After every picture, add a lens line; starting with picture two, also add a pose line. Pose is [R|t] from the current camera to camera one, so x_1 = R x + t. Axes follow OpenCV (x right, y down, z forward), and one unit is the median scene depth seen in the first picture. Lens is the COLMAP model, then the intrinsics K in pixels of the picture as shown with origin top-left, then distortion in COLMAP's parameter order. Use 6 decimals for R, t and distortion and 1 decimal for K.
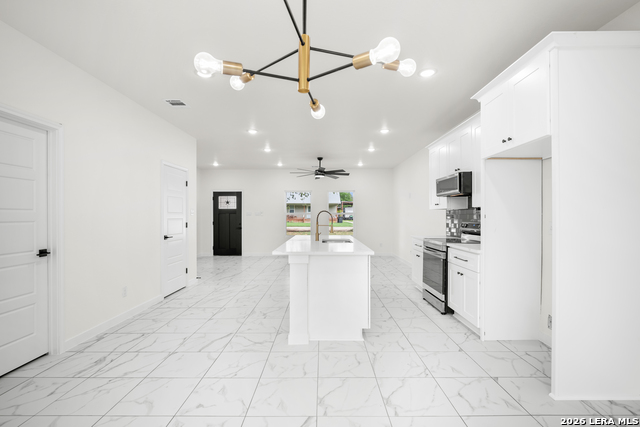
lens RADIAL K [[301.7, 0, 320.0], [0, 301.7, 215.8], [0, 0, 1]] dist [-0.003919, -0.004262]
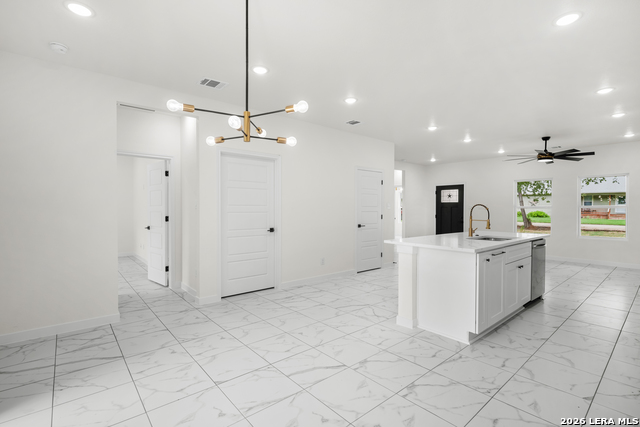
lens RADIAL K [[301.7, 0, 318.3], [0, 301.7, 210.9], [0, 0, 1]] dist [-0.003919, -0.004262]
pose [[0.651267, 0.009157, -0.758793, 0.536007], [-0.003951, 0.999955, 0.008676, -0.003580], [0.758838, -0.002652, 0.651274, 0.044782]]
